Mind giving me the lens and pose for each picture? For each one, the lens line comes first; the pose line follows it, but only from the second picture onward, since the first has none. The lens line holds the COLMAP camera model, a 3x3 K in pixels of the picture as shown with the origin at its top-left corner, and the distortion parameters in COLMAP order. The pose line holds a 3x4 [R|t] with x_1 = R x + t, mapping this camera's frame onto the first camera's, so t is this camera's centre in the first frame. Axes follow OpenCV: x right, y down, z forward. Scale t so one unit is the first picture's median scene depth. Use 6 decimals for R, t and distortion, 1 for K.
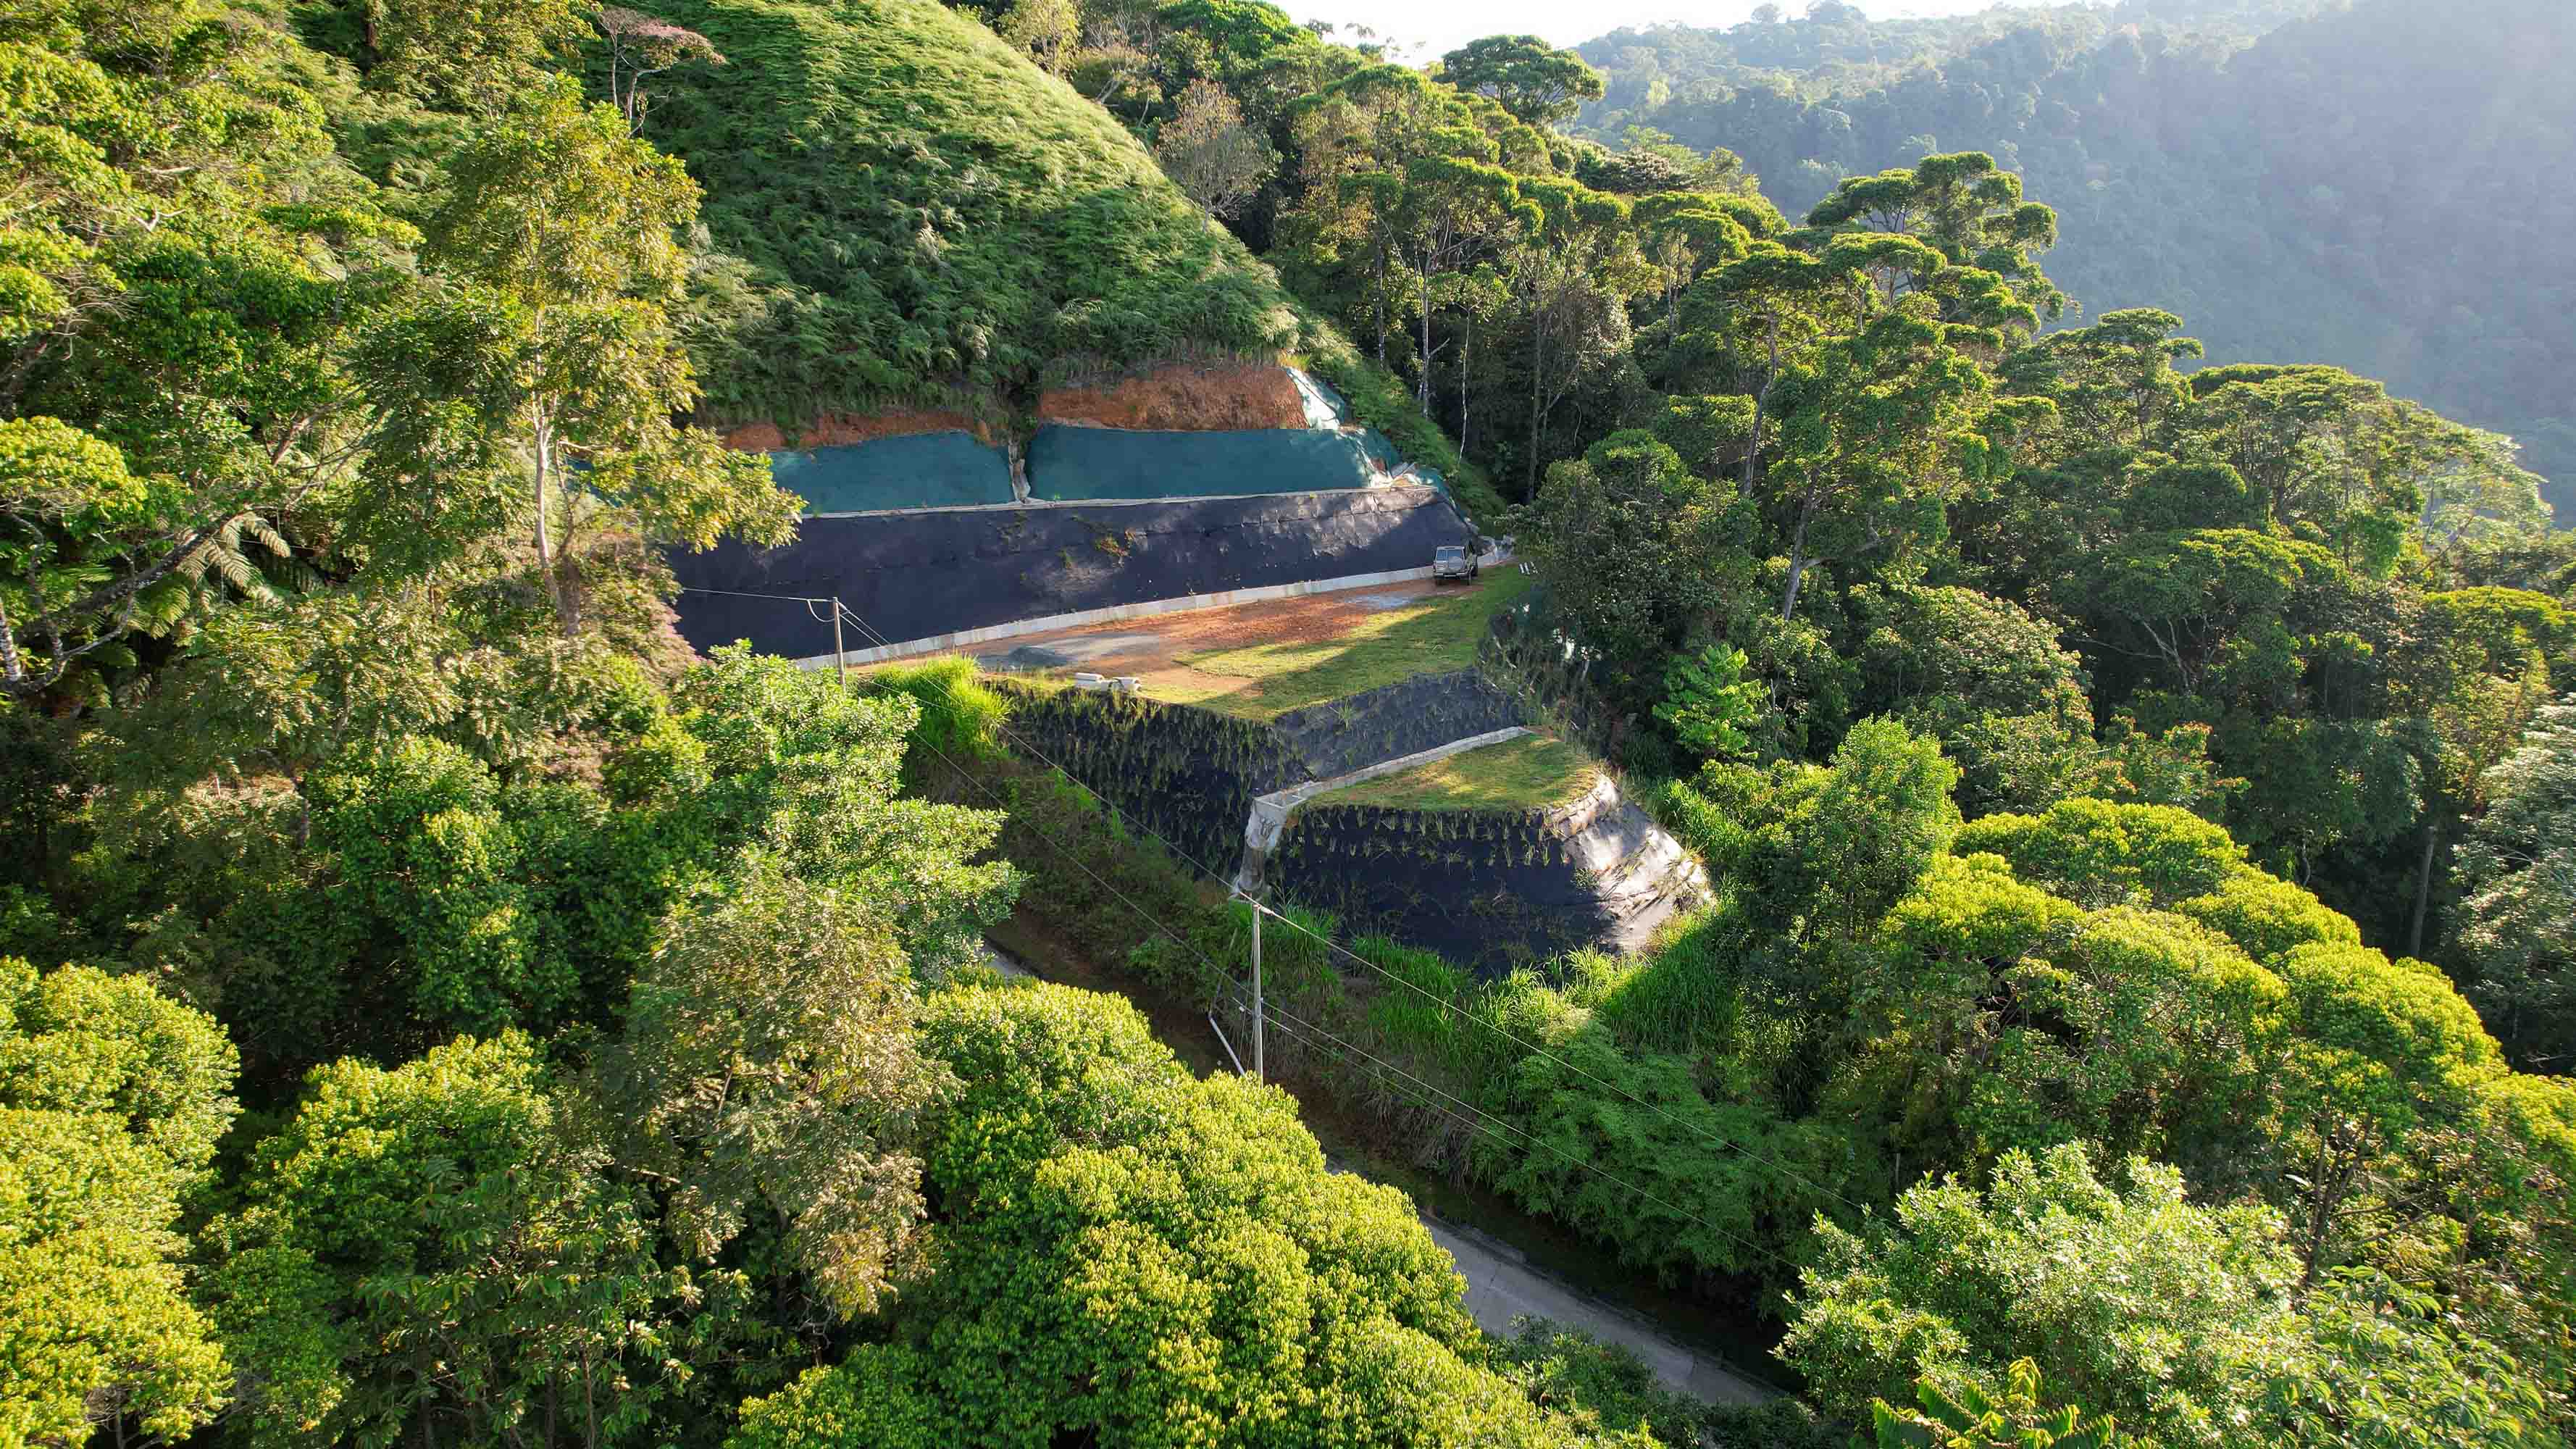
lens RADIAL K [[1703.1, 0, 1288.0], [0, 1703.1, 724.5], [0, 0, 1]] dist [-0.030919, 0.003133]
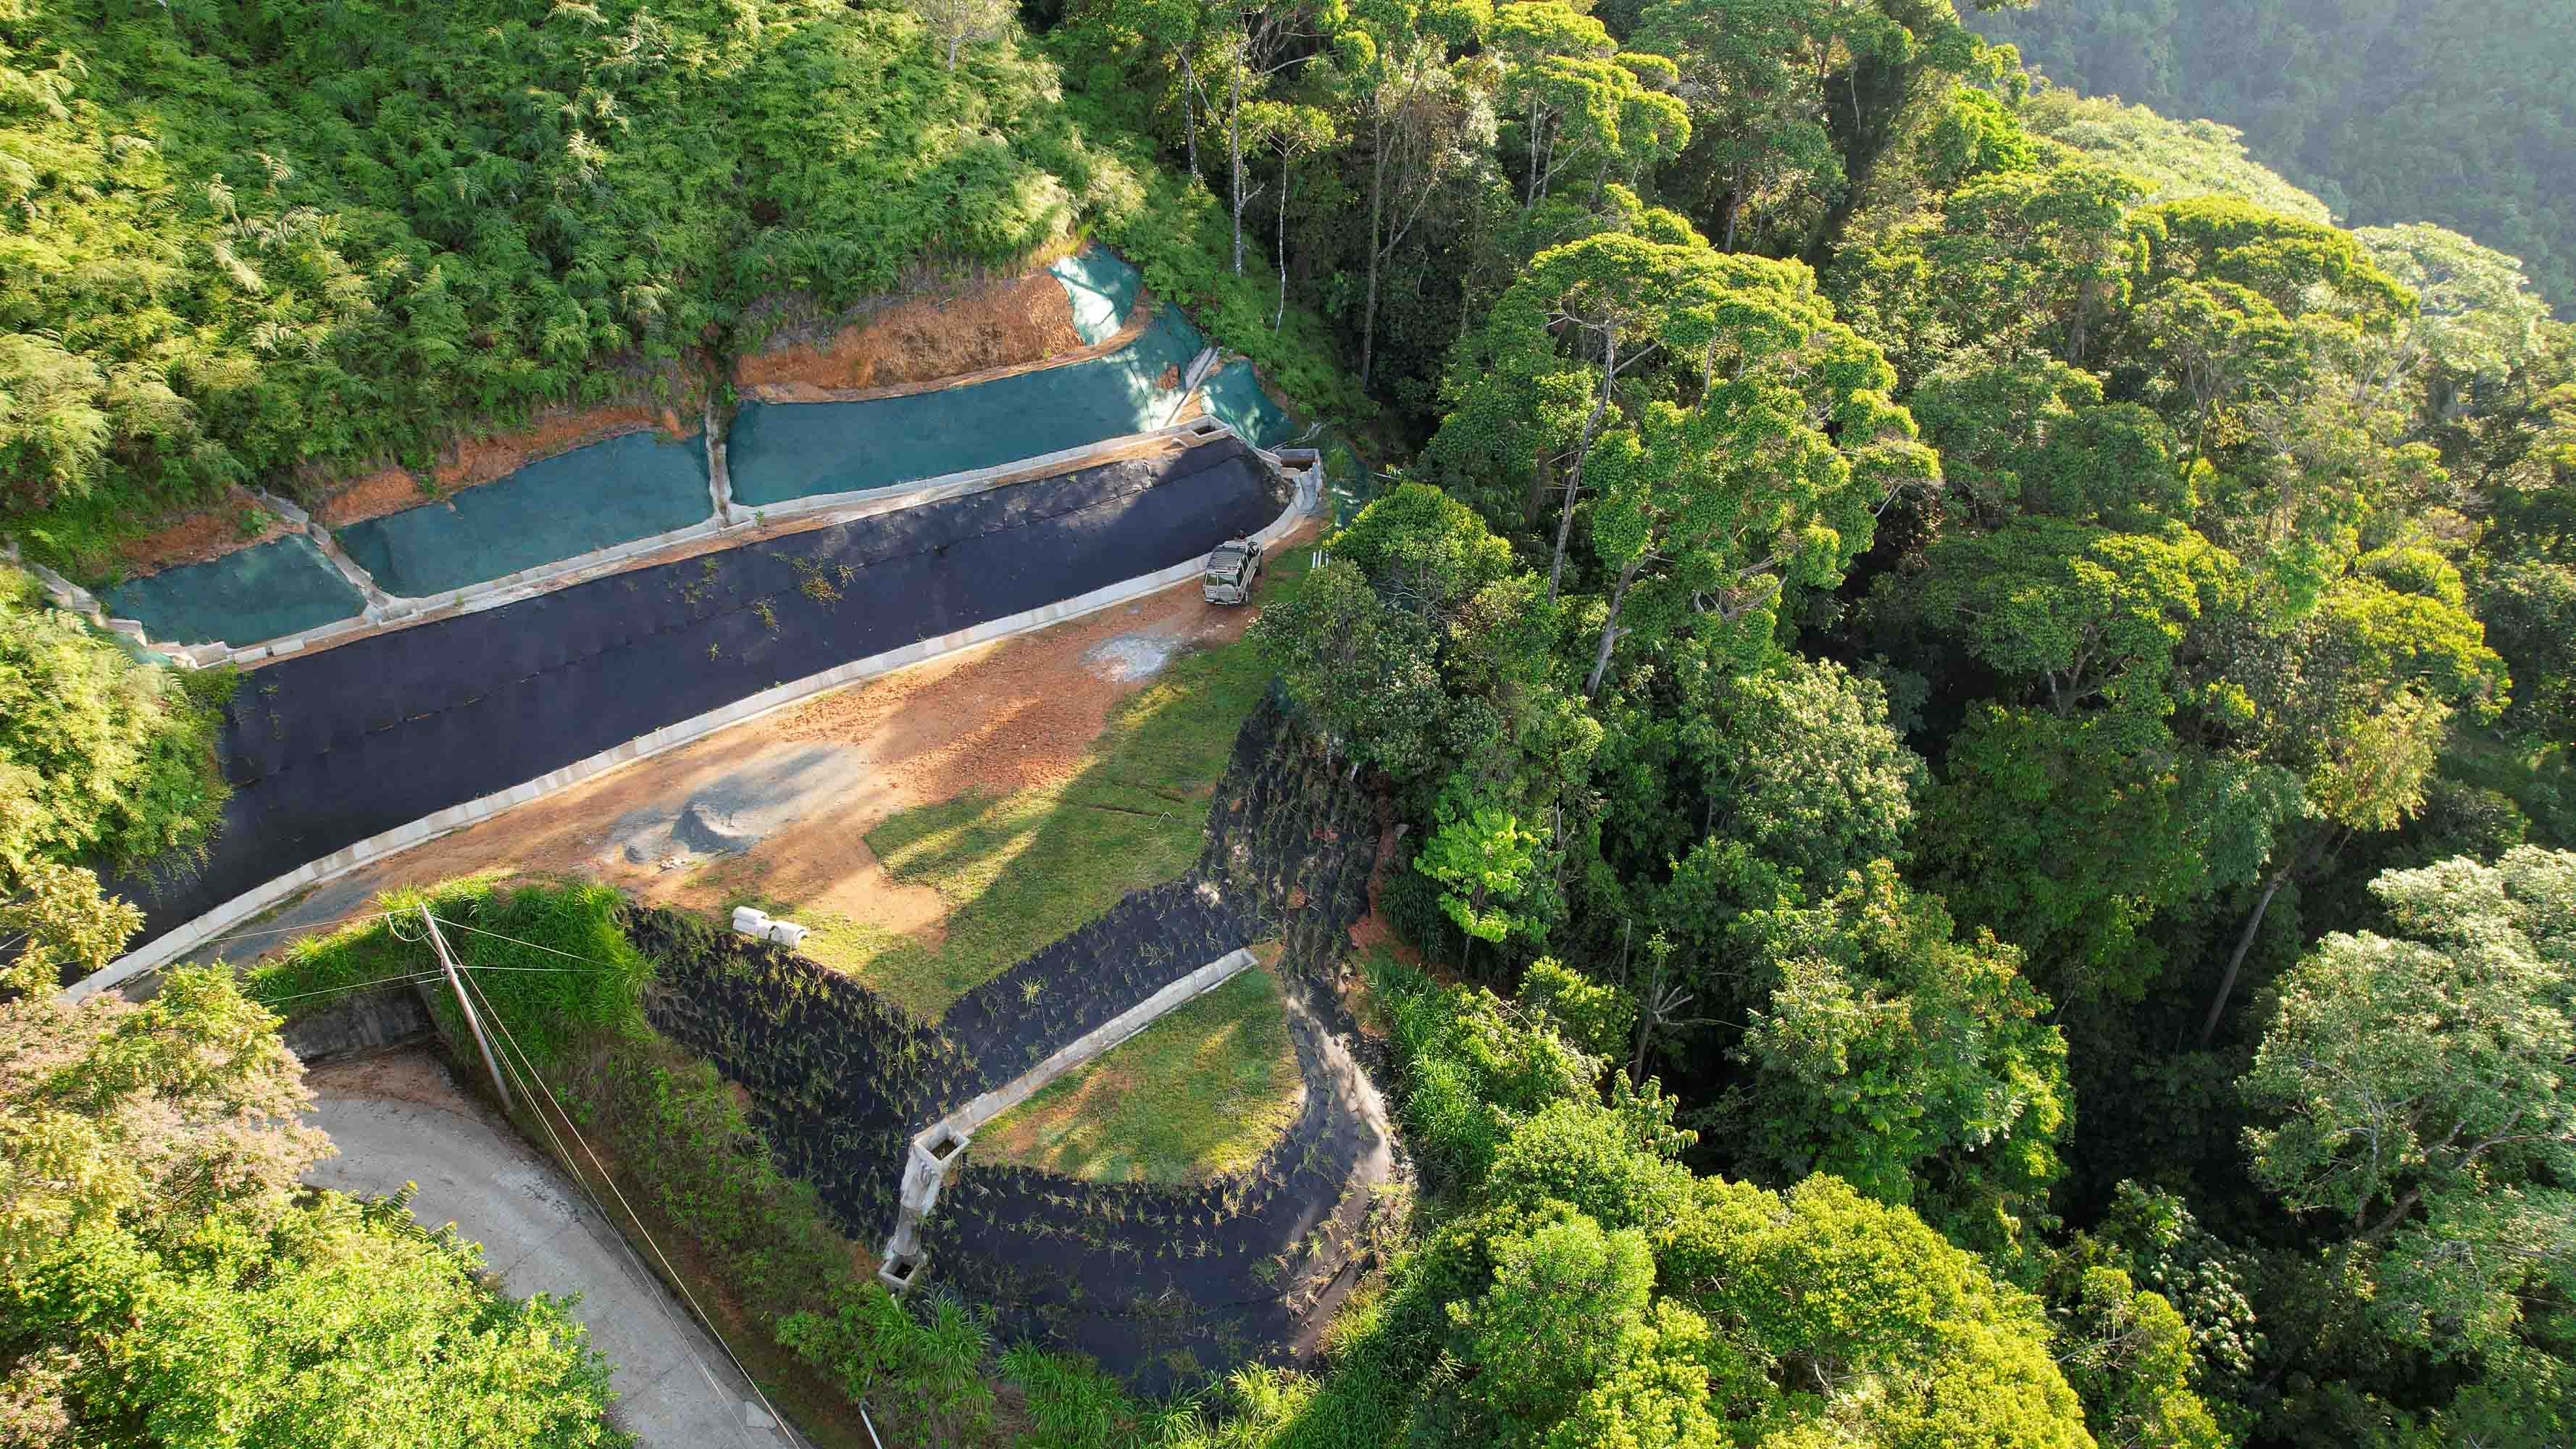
lens RADIAL K [[1657.9, 0, 1288.0], [0, 1657.9, 724.5], [0, 0, 1]] dist [-0.063060, 0.054945]
pose [[0.999966, -0.000261, 0.008197, 0.125048], [-0.002830, 0.927149, 0.374683, -0.354446], [-0.007698, -0.374694, 0.927117, 0.199446]]
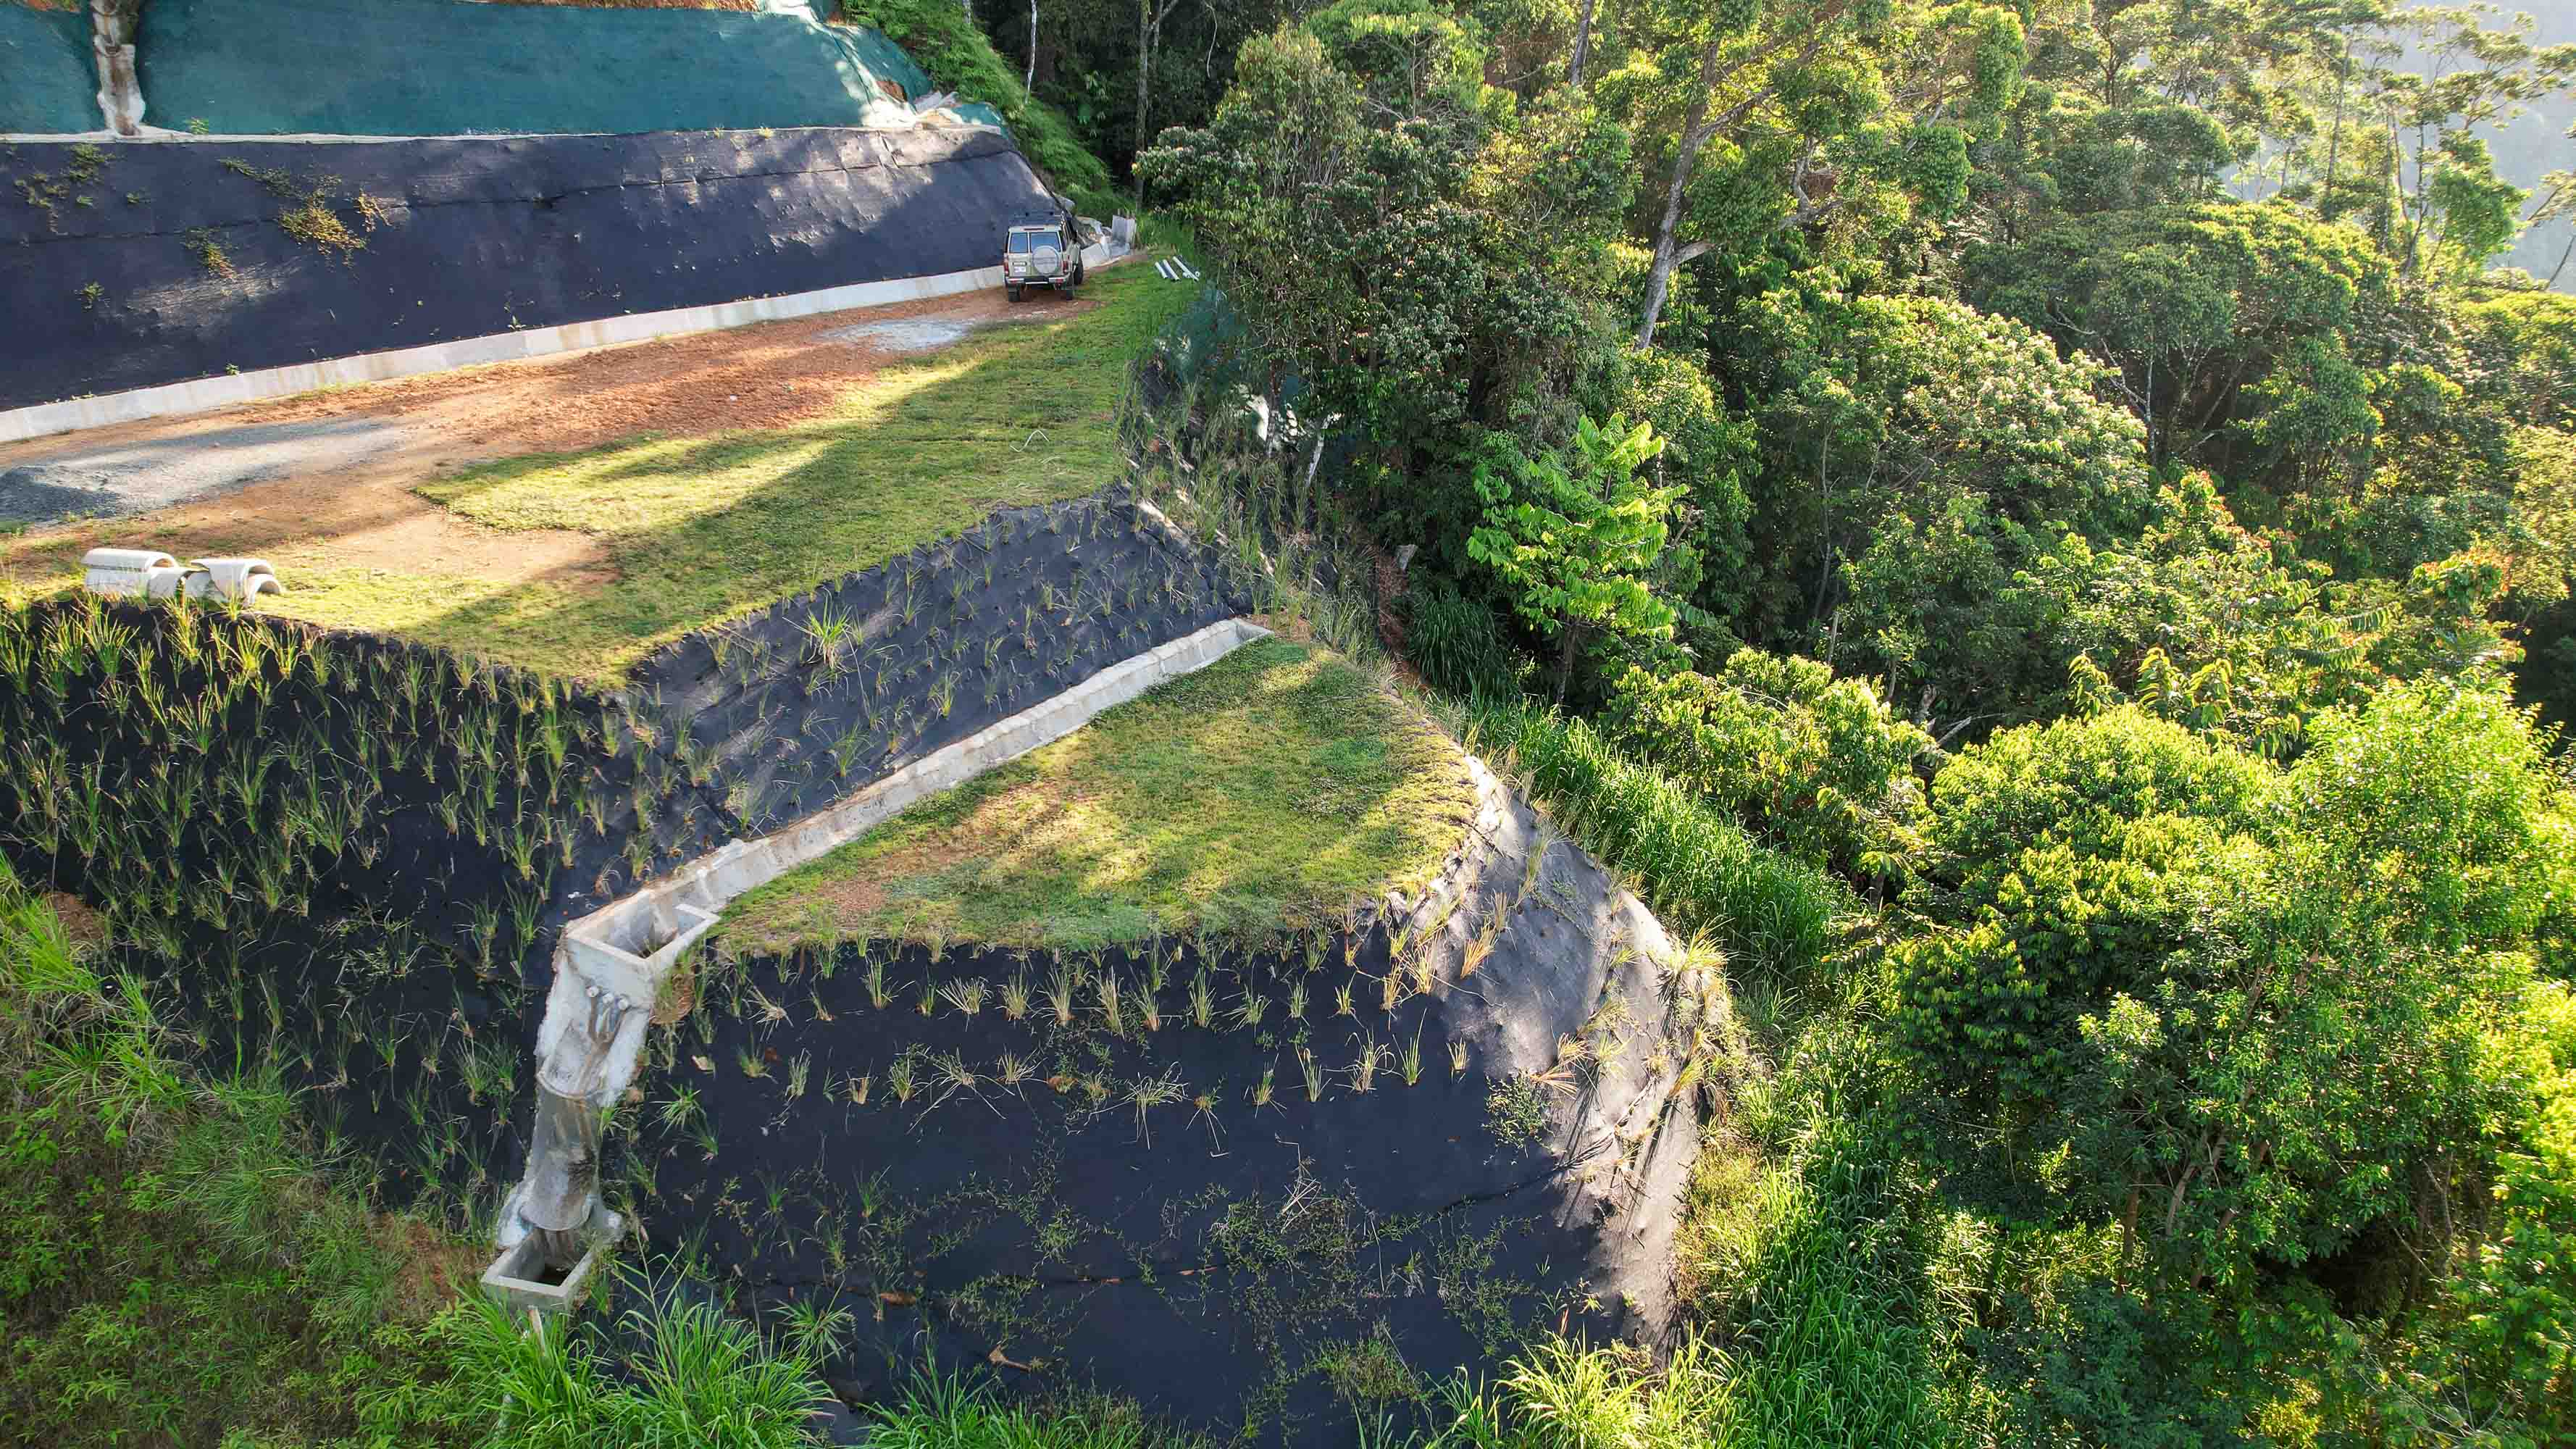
lens RADIAL K [[1706.2, 0, 1261.8], [0, 1706.2, 722.1], [0, 0, 1]] dist [-0.078640, 0.082202]
pose [[0.968457, -0.069318, 0.239345, 0.028054], [0.031346, 0.986788, 0.158957, -0.035020], [-0.247202, -0.146440, 0.957834, 0.468198]]
